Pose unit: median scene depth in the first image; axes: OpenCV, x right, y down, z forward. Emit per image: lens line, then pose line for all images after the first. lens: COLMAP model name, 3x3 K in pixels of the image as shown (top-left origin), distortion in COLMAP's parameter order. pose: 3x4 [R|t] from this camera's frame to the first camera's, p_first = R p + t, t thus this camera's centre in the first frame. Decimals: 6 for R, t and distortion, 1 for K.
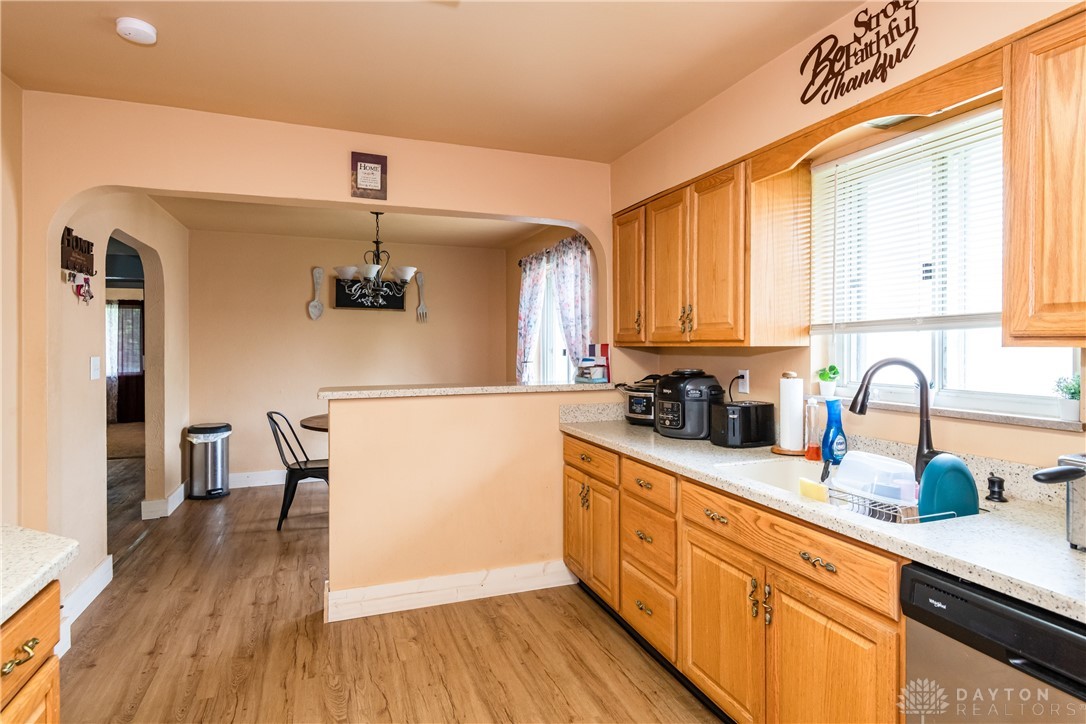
lens RADIAL K [[573.0, 0, 541.0], [0, 573.0, 346.3], [0, 0, 1]] dist [0.043767, -0.031807]
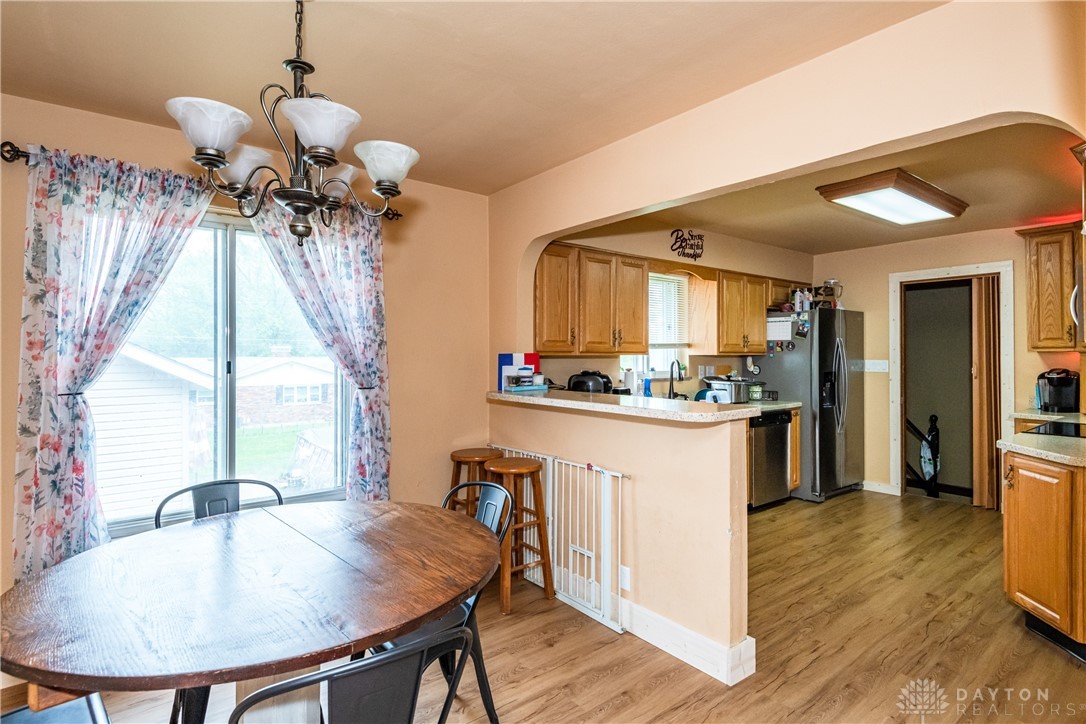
lens RADIAL K [[565.0, 0, 541.3], [0, 565.0, 355.6], [0, 0, 1]] dist [0.029356, -0.024056]
pose [[-0.313645, 0.002599, 0.949537, -1.196926], [0.004344, 0.999990, -0.001303, 0.002383], [-0.949531, 0.003716, -0.313653, 1.728120]]
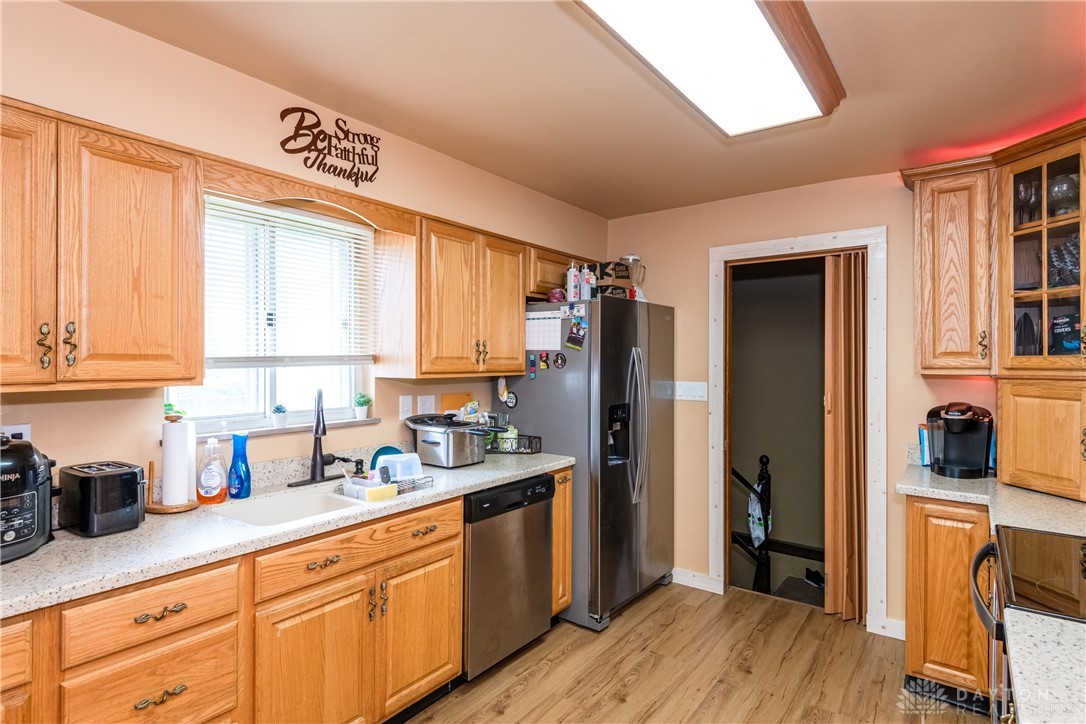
lens RADIAL K [[579.6, 0, 543.6], [0, 579.6, 366.1], [0, 0, 1]] dist [0.027185, -0.000376]
pose [[-0.550828, -0.007457, 0.834586, -0.537613], [0.000835, 0.999955, 0.009486, -0.030856], [-0.834618, 0.005921, -0.550797, 0.934652]]
